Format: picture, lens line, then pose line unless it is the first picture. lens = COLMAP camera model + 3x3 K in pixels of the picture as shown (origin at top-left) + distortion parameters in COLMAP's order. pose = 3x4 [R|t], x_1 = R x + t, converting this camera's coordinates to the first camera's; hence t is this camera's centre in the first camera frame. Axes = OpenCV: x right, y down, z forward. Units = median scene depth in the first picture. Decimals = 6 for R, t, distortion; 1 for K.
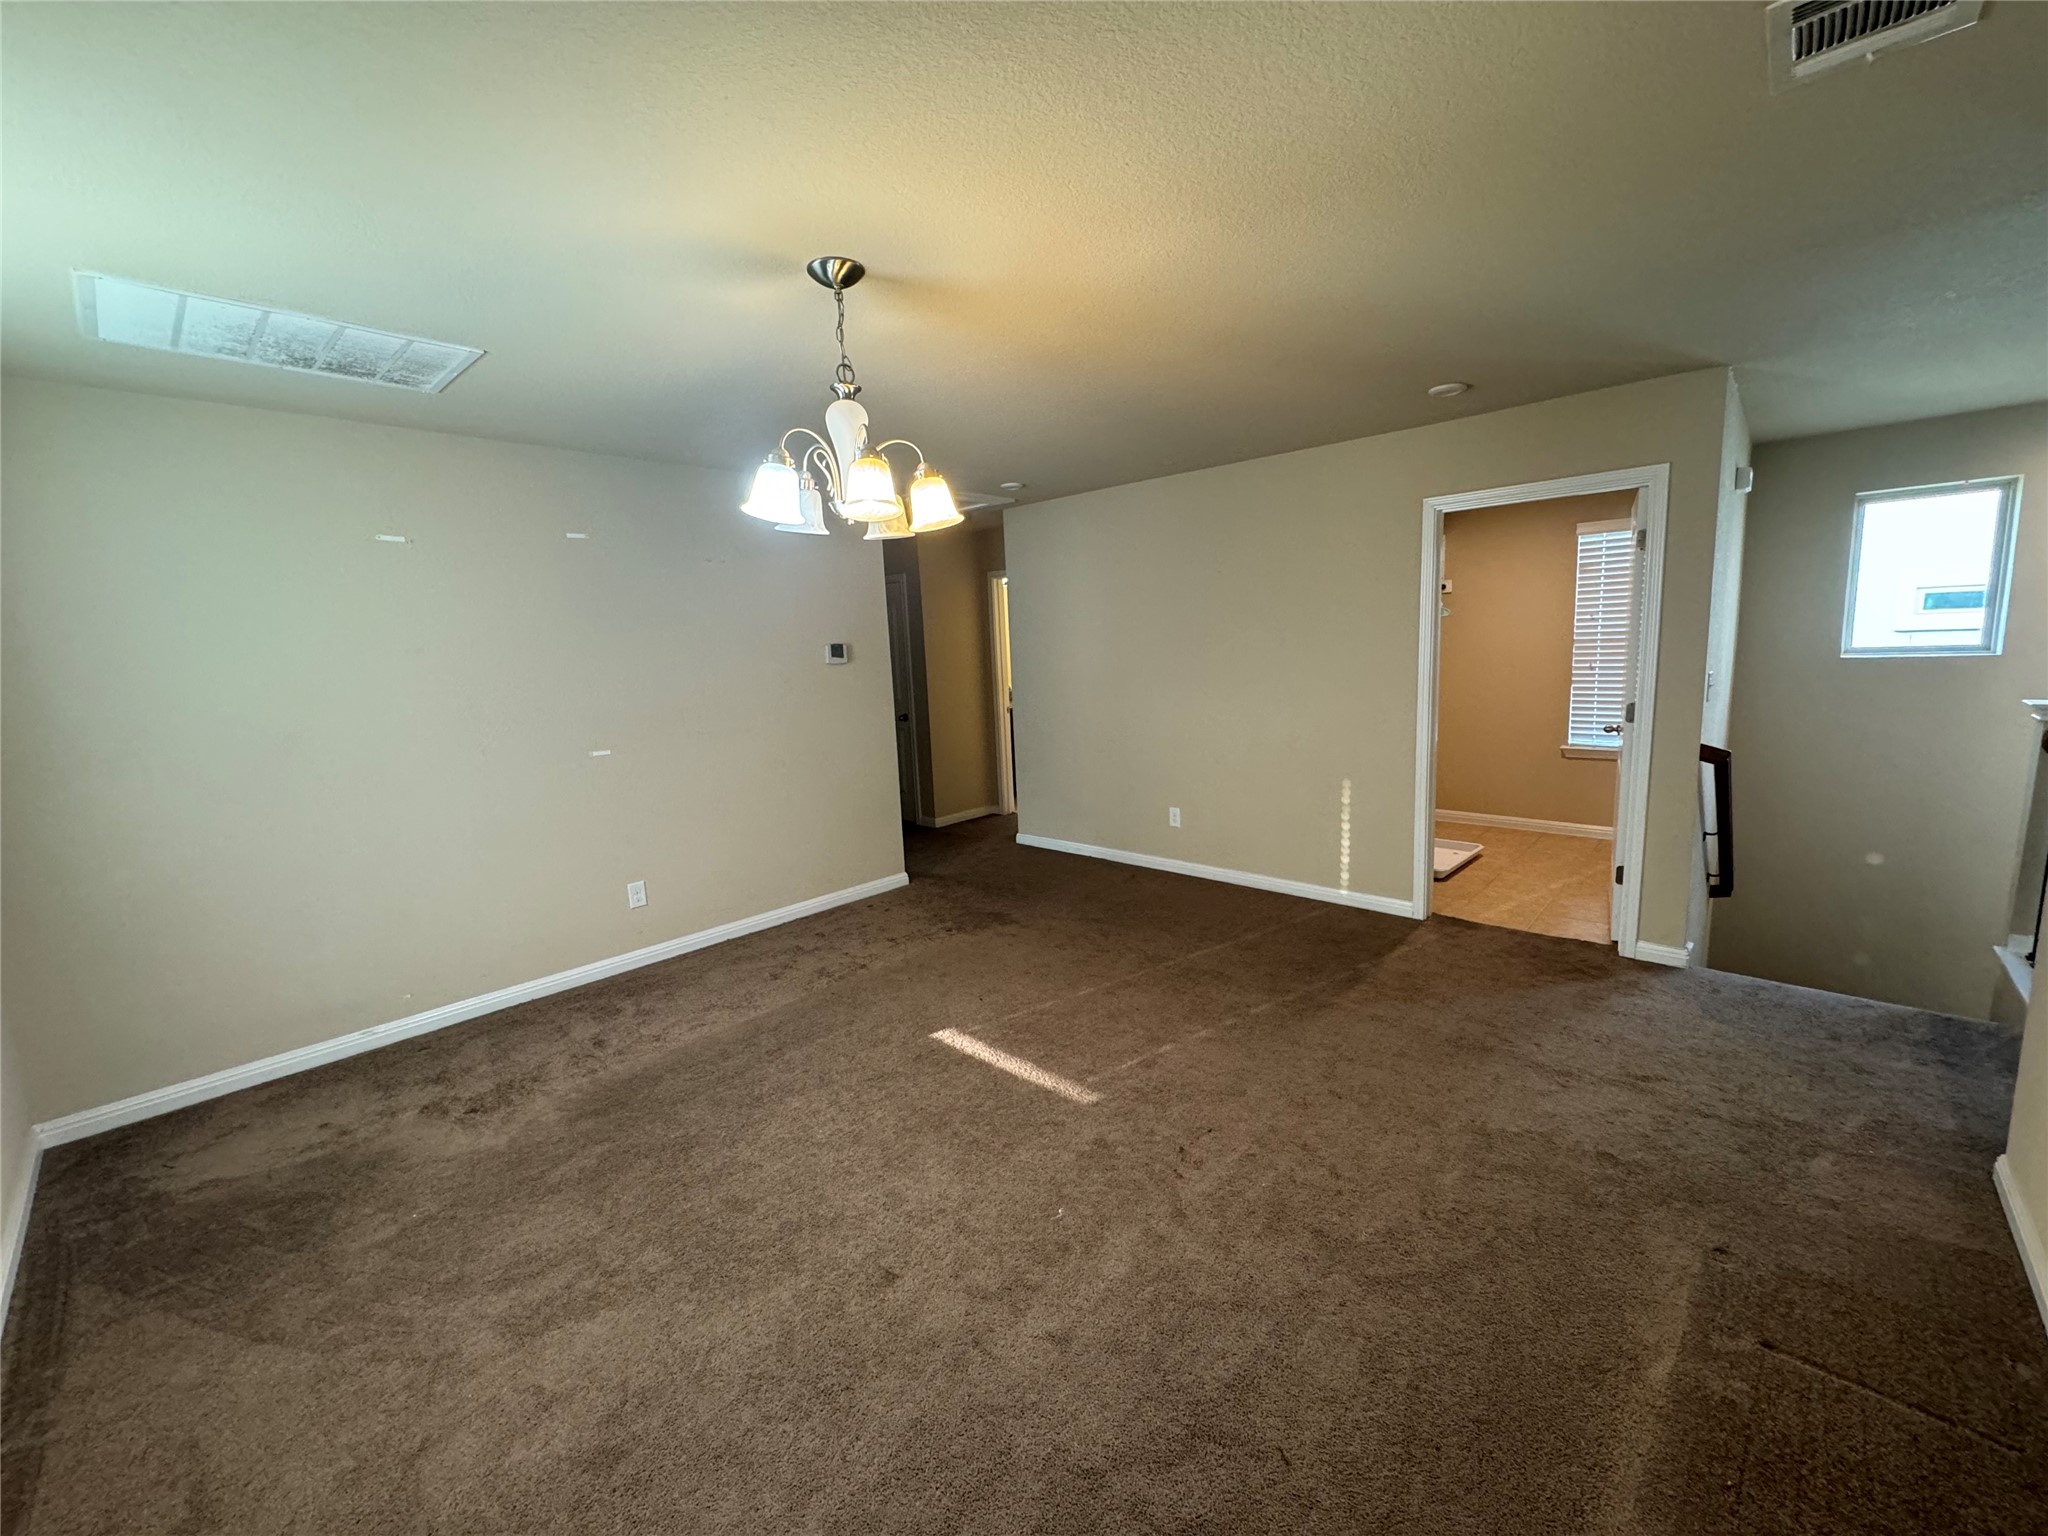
lens RADIAL K [[820.5, 0, 1023.4], [0, 820.5, 764.4], [0, 0, 1]] dist [-0.004087, 0.002876]
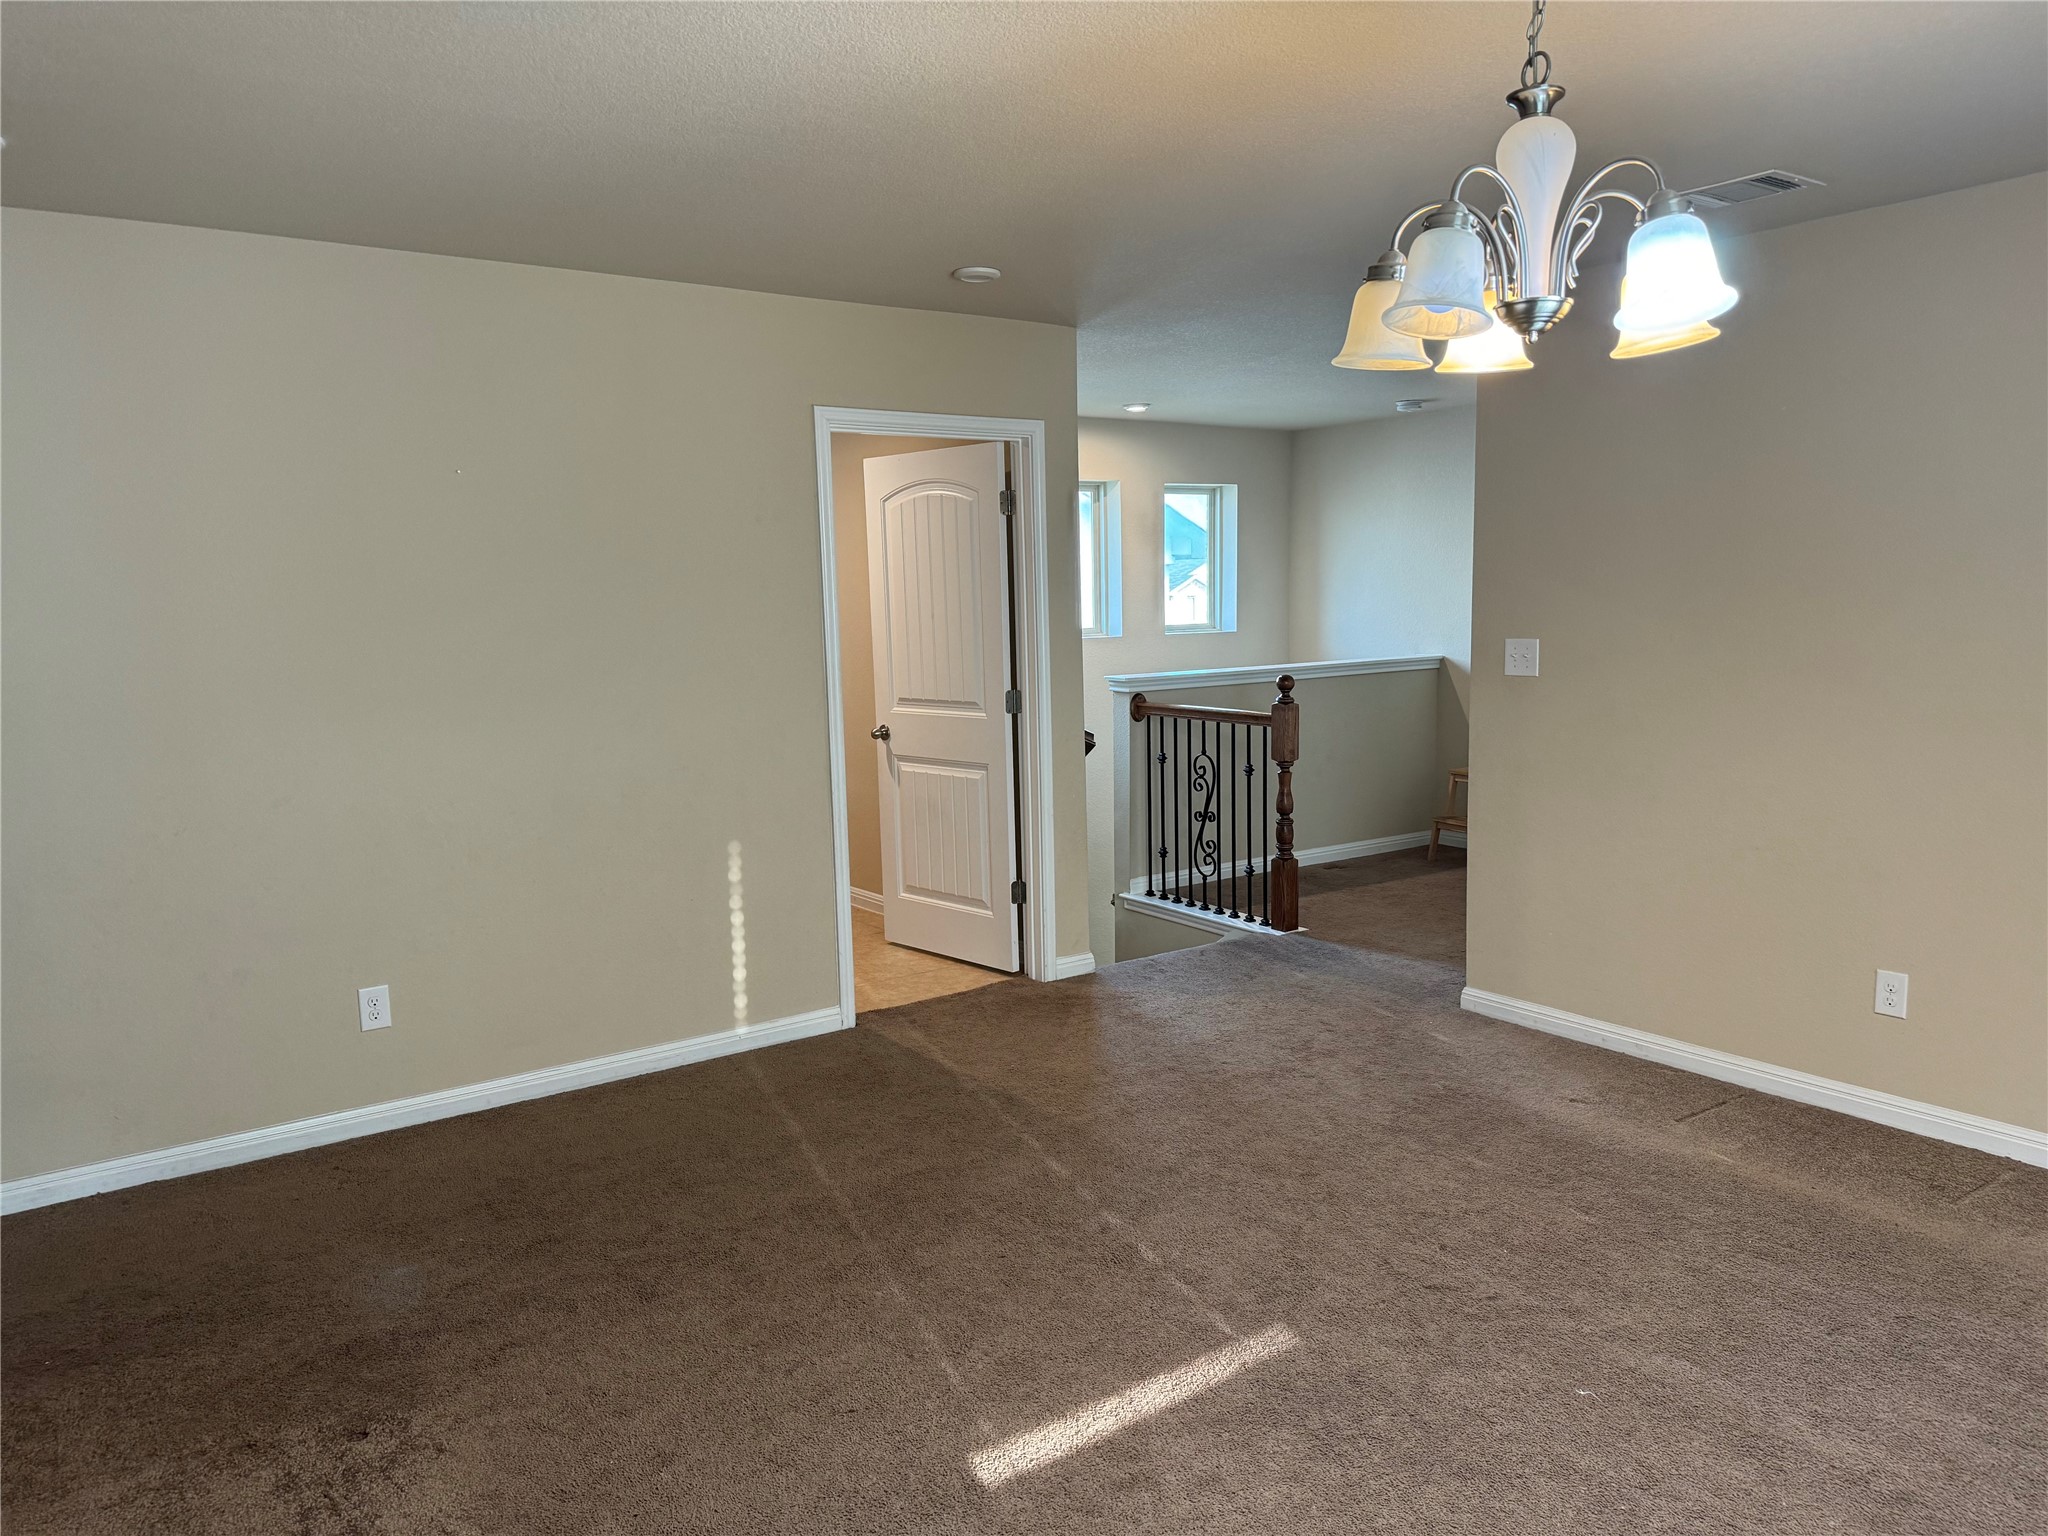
lens RADIAL K [[1435.8, 0, 1062.6], [0, 1435.8, 763.2], [0, 0, 1]] dist [0.062773, -0.075723]
pose [[0.188832, -0.083476, 0.978455, -0.665998], [0.161345, 0.985477, 0.052937, -0.062207], [-0.968664, 0.147872, 0.199558, 0.617379]]
